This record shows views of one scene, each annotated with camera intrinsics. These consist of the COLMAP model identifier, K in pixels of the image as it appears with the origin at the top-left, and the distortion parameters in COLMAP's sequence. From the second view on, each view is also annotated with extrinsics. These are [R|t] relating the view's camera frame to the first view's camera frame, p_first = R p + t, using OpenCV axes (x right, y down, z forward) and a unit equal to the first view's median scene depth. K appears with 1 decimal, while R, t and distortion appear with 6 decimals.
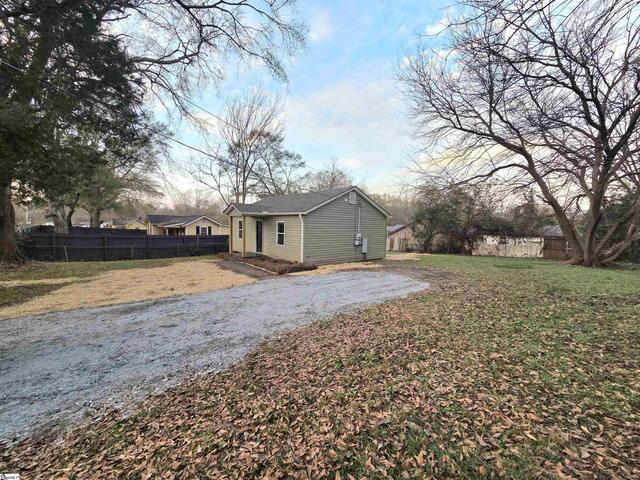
lens RADIAL K [[260.1, 0, 320.0], [0, 260.1, 240.0], [0, 0, 1]] dist [-0.000385, -0.000161]
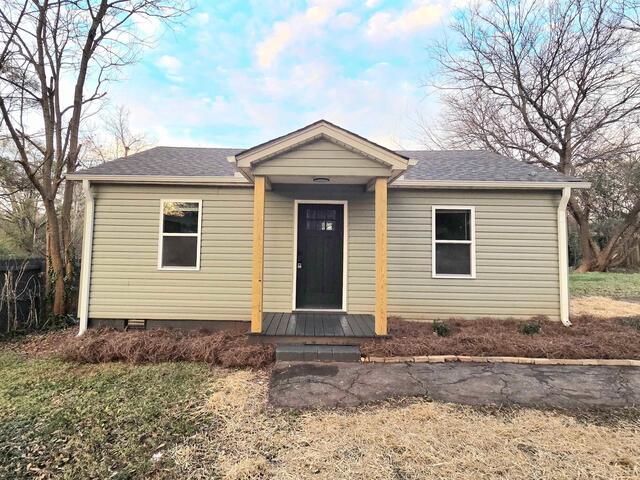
lens RADIAL K [[341.0, 0, 304.4], [0, 341.0, 221.4], [0, 0, 1]] dist [-0.001074, -0.000452]
pose [[0.665589, 0.037700, 0.745365, -0.408253], [0.045650, 0.994797, -0.091080, -0.013048], [-0.744921, 0.094648, 0.660405, 0.556224]]
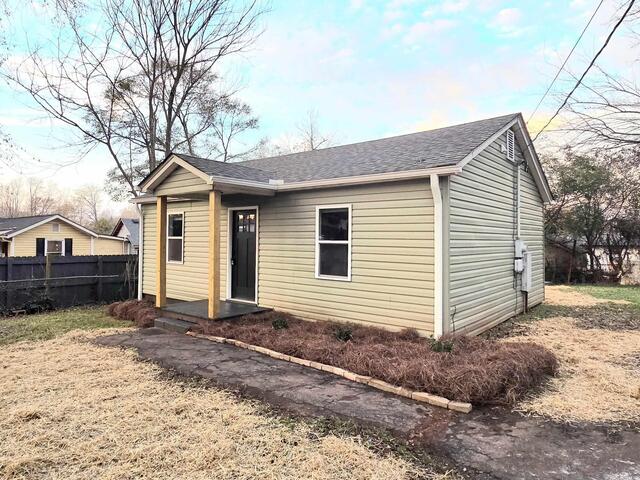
lens RADIAL K [[414.8, 0, 316.0], [0, 414.8, 228.5], [0, 0, 1]] dist [-0.004373, -0.001920]
pose [[0.986169, -0.009535, 0.165467, -0.171140], [0.023562, 0.996269, -0.083020, 0.000673], [-0.164058, 0.085771, 0.982715, 0.316159]]
